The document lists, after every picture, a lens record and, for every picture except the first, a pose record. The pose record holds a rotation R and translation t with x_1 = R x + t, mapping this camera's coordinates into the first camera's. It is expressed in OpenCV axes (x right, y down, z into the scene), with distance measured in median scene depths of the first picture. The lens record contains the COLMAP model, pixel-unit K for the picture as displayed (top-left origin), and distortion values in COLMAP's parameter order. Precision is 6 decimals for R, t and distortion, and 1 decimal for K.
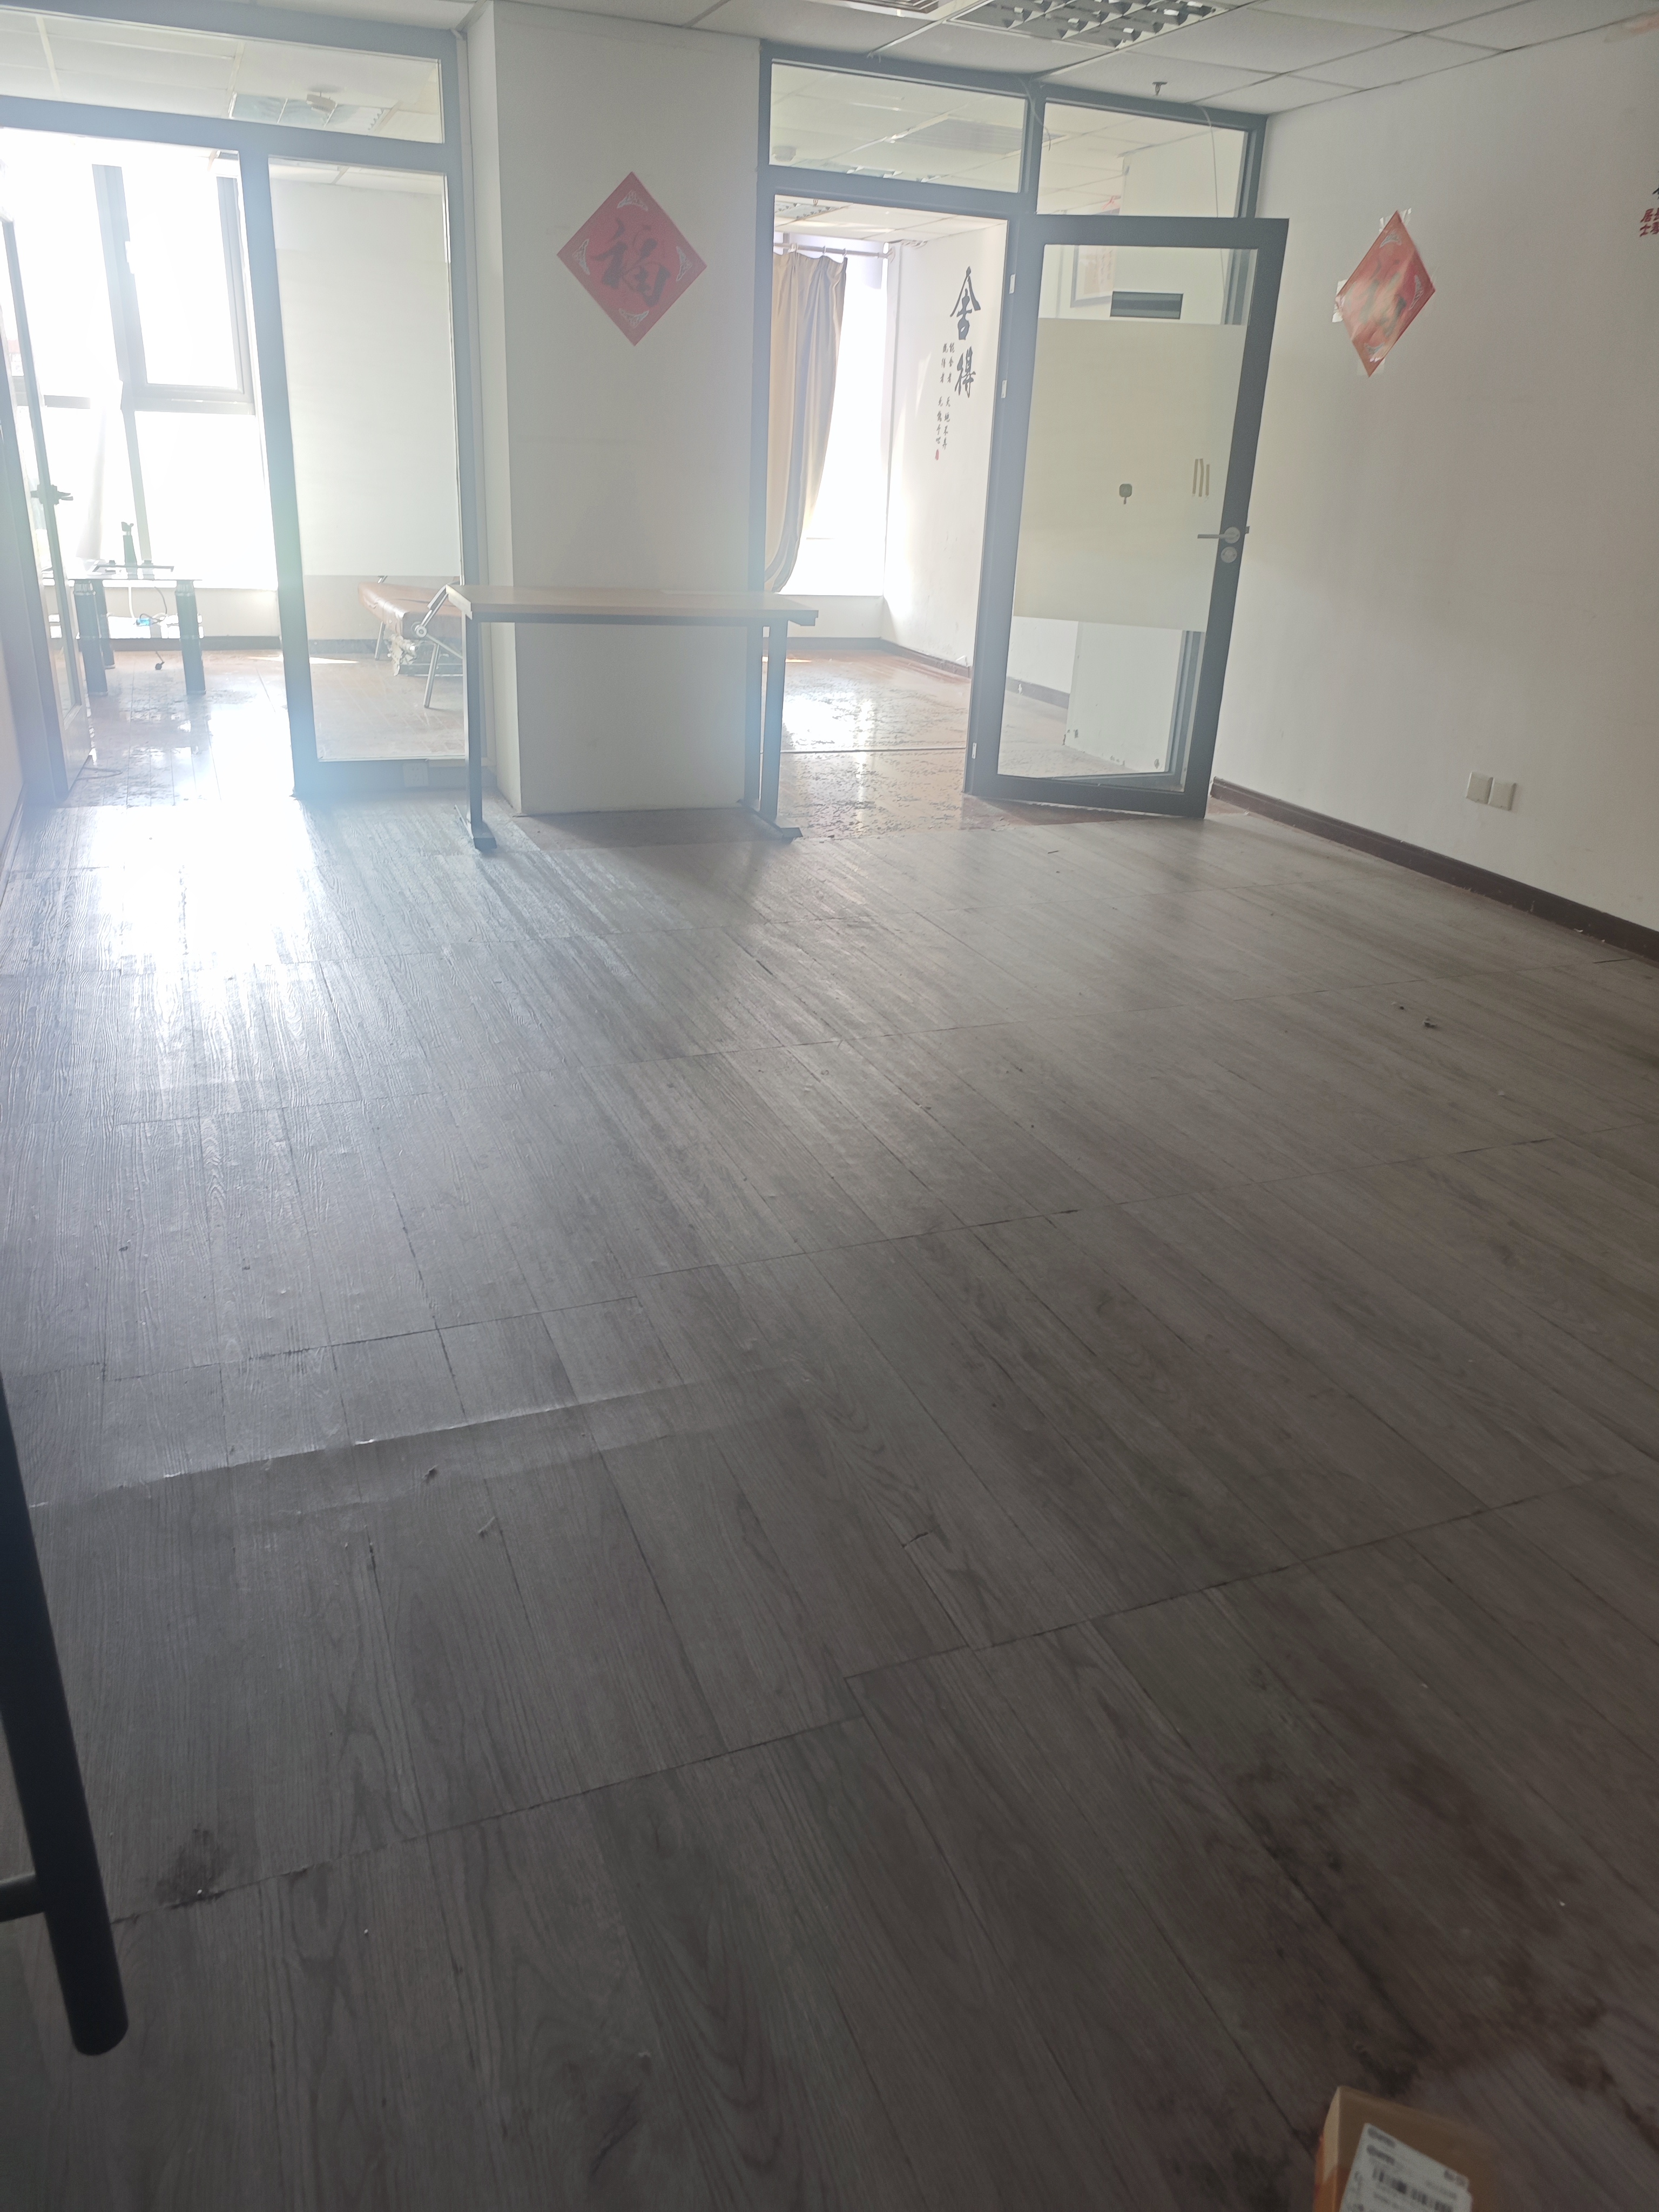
lens RADIAL K [[1546.4, 0, 821.6], [0, 1546.4, 1086.4], [0, 0, 1]] dist [-0.001484, 0.000540]
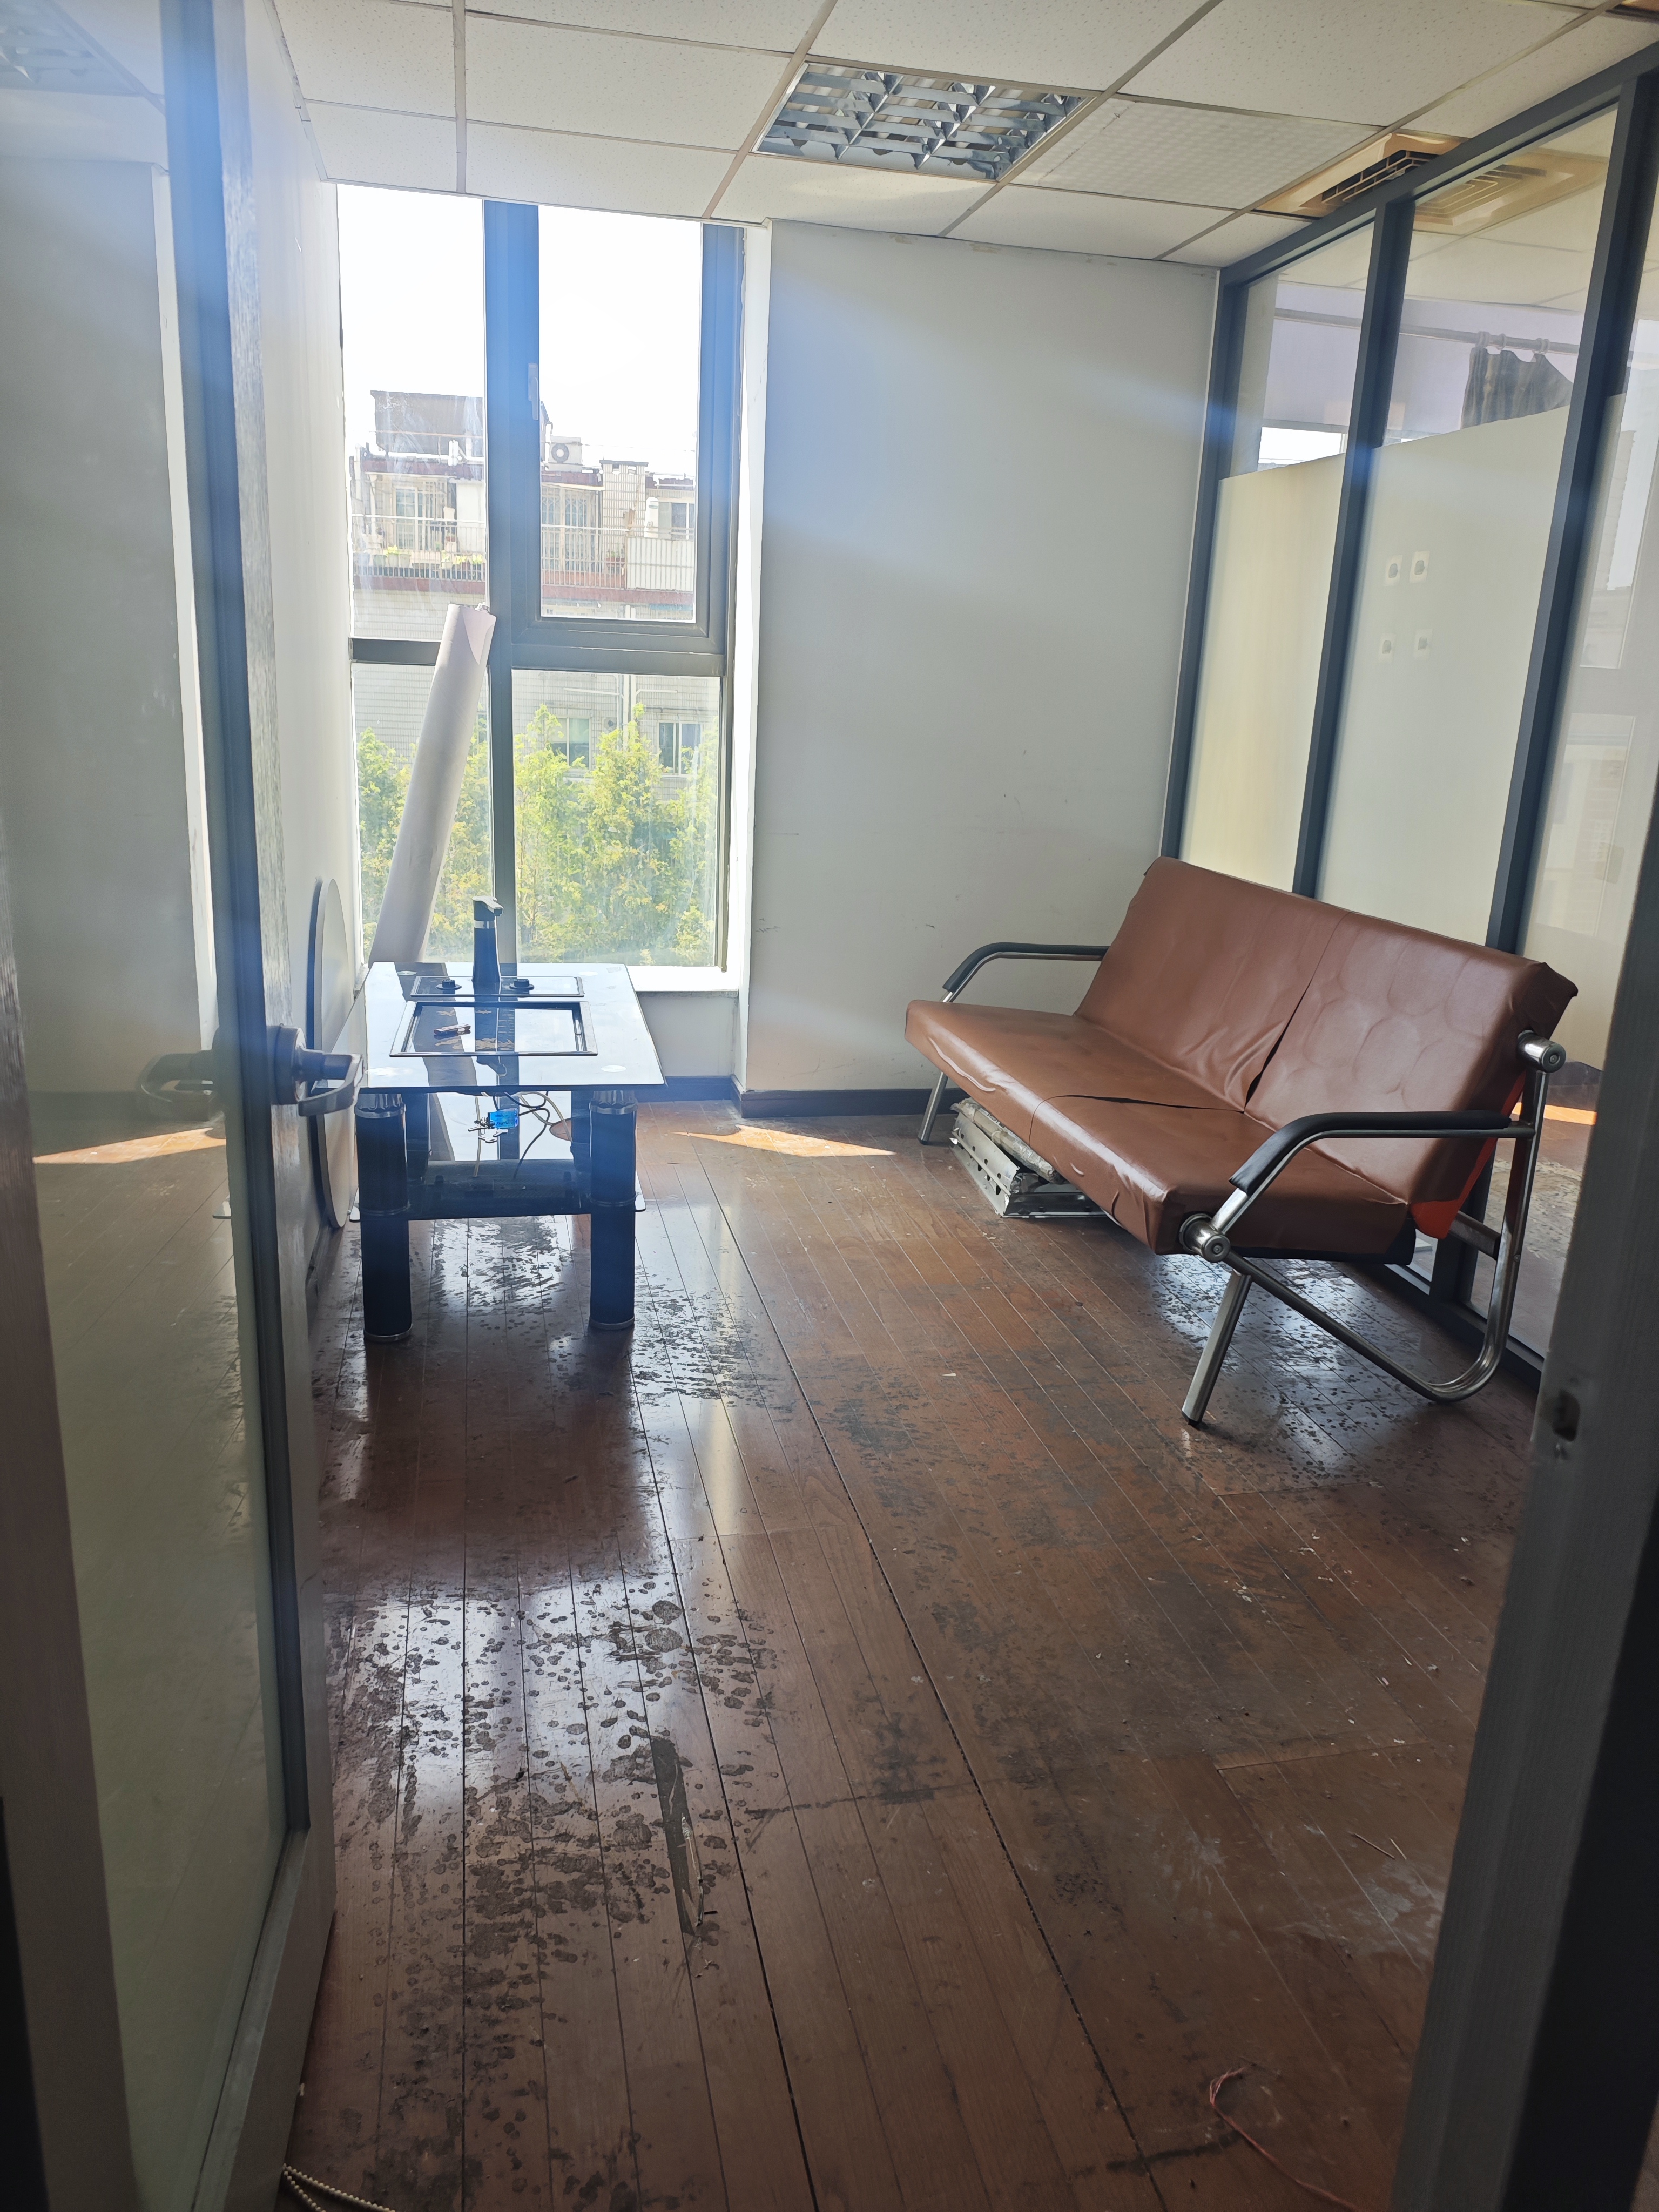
lens RADIAL K [[1546.4, 0, 839.4], [0, 1546.4, 1119.6], [0, 0, 1]] dist [-0.001484, 0.000540]
pose [[0.985929, 0.044949, -0.161006, -0.478320], [-0.063740, 0.991489, -0.113516, -0.454953], [0.154534, 0.122181, 0.980404, 1.019387]]
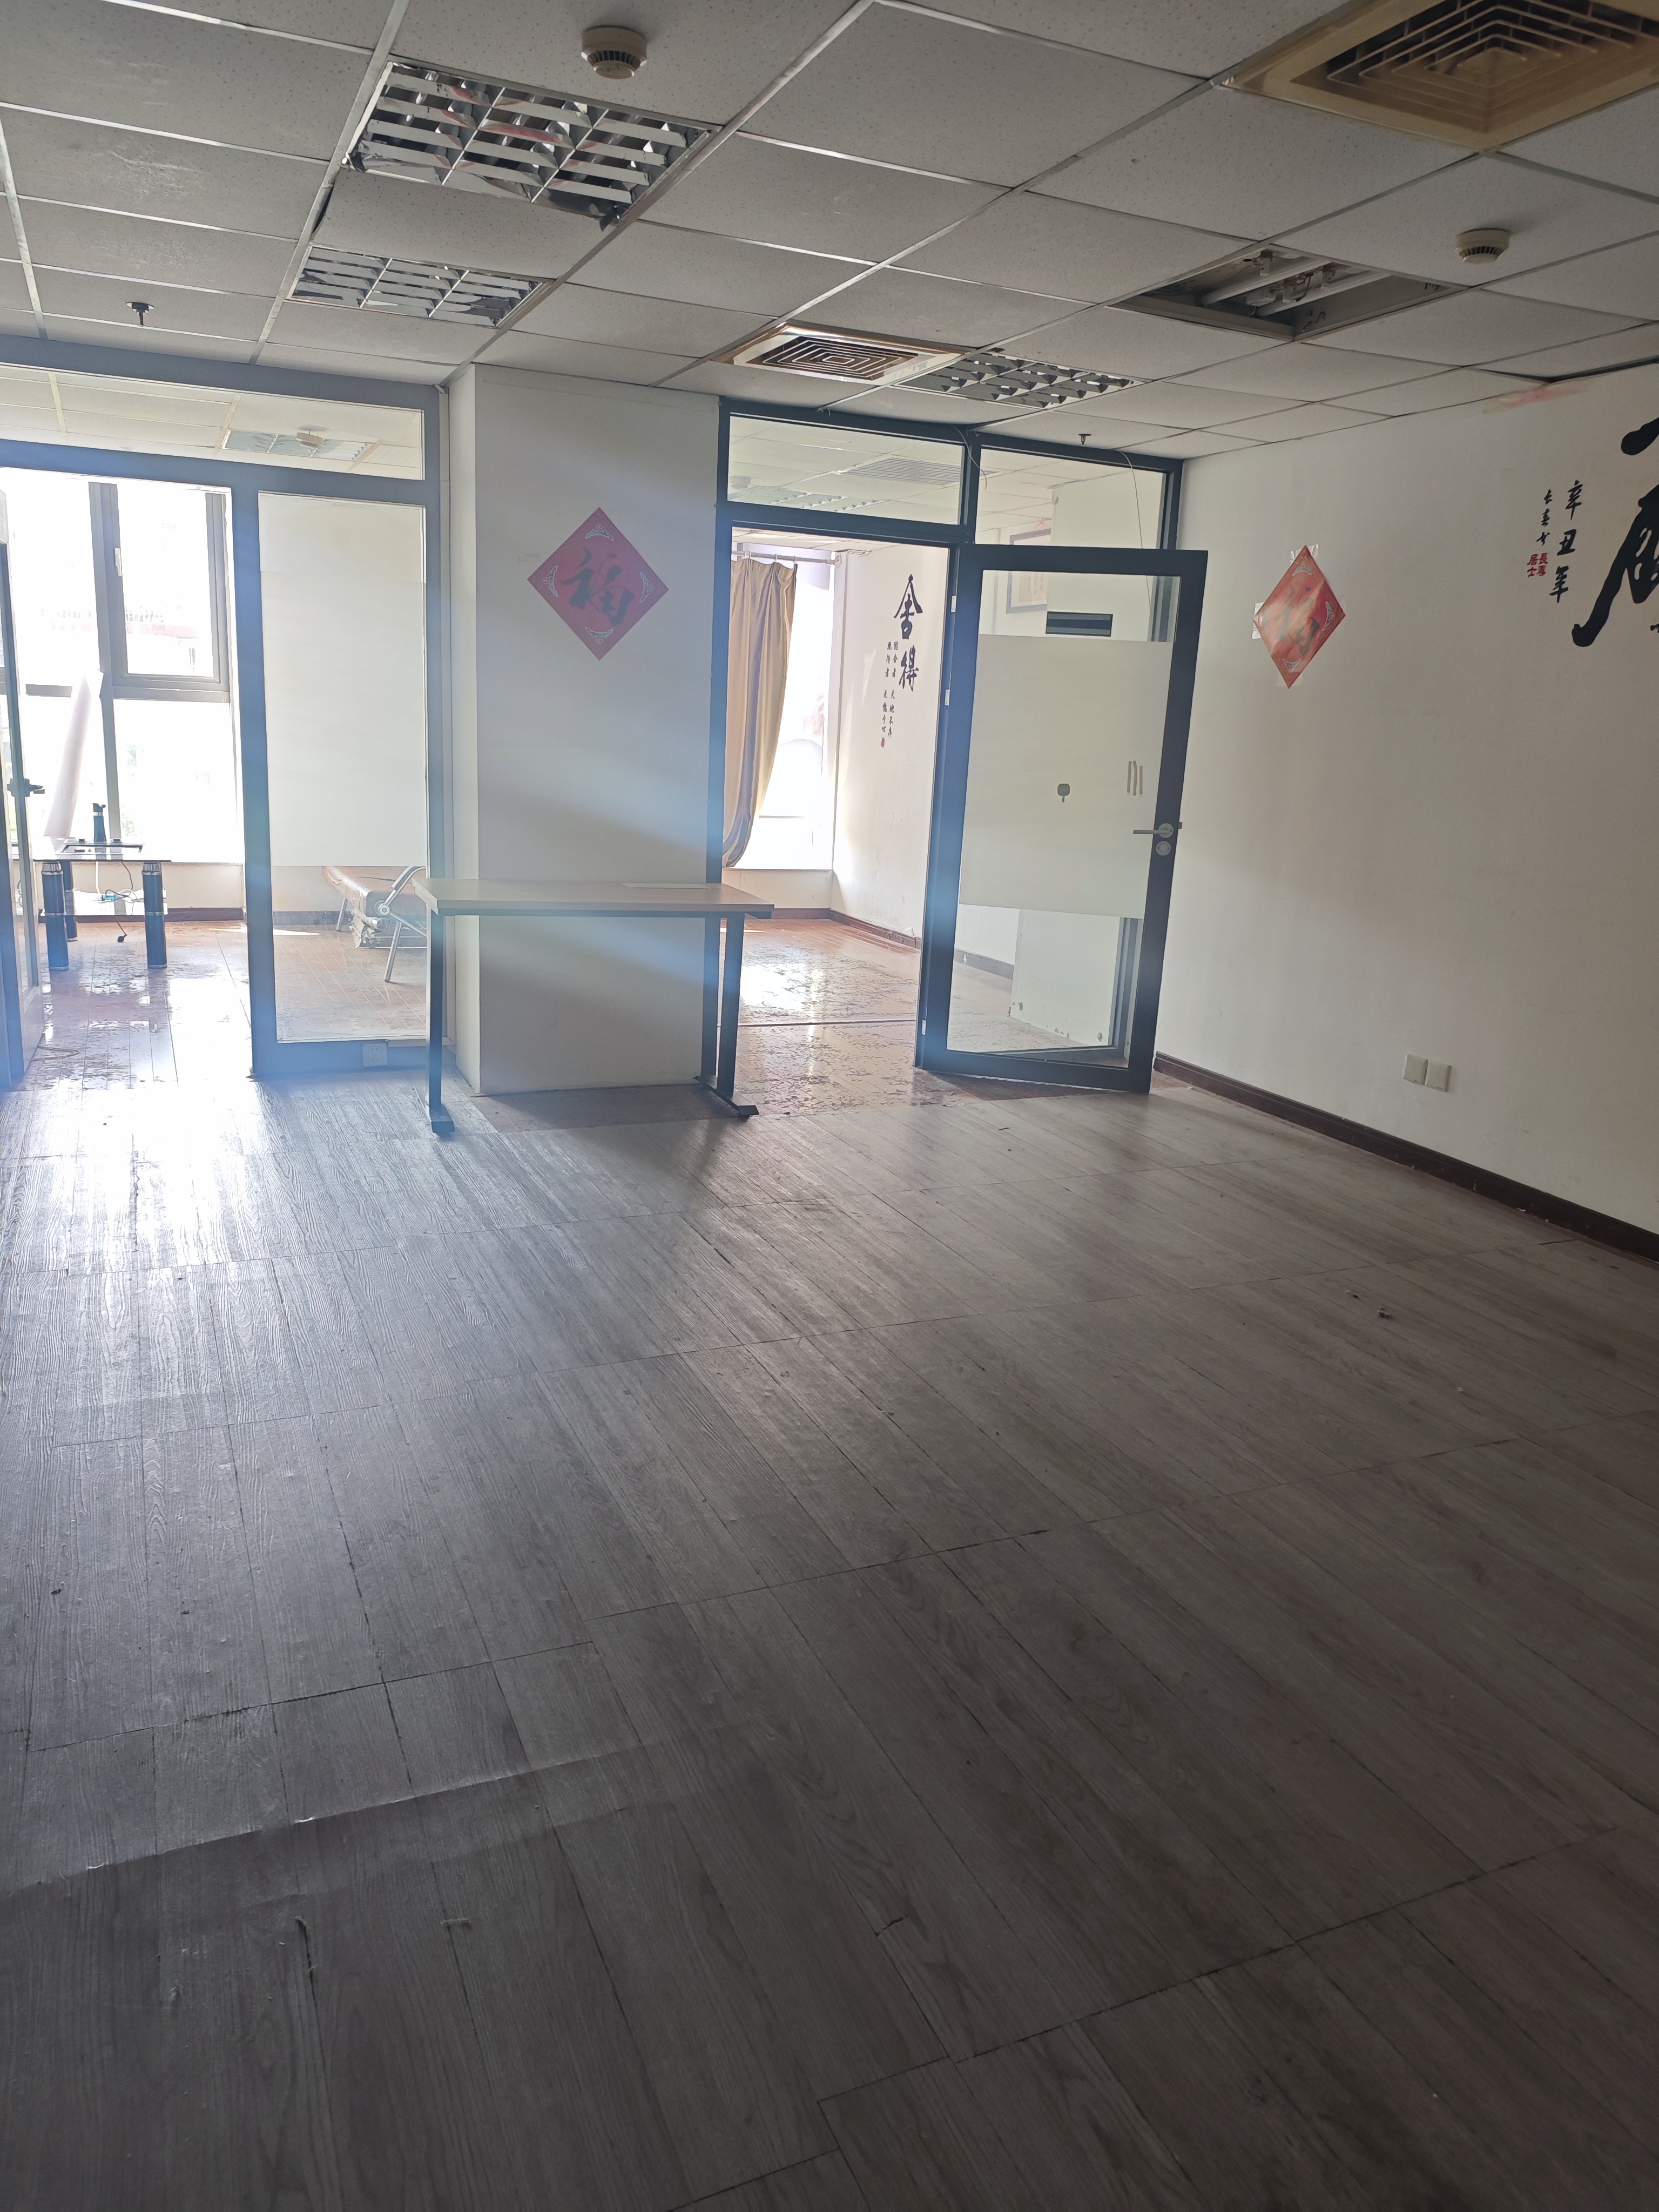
lens RADIAL K [[1546.4, 0, 820.7], [0, 1546.4, 1087.3], [0, 0, 1]] dist [-0.001484, 0.000540]
pose [[0.999485, -0.002065, 0.032028, -0.004663], [0.006975, 0.988052, -0.153965, -0.029707], [-0.031327, 0.154109, 0.987557, -0.004317]]
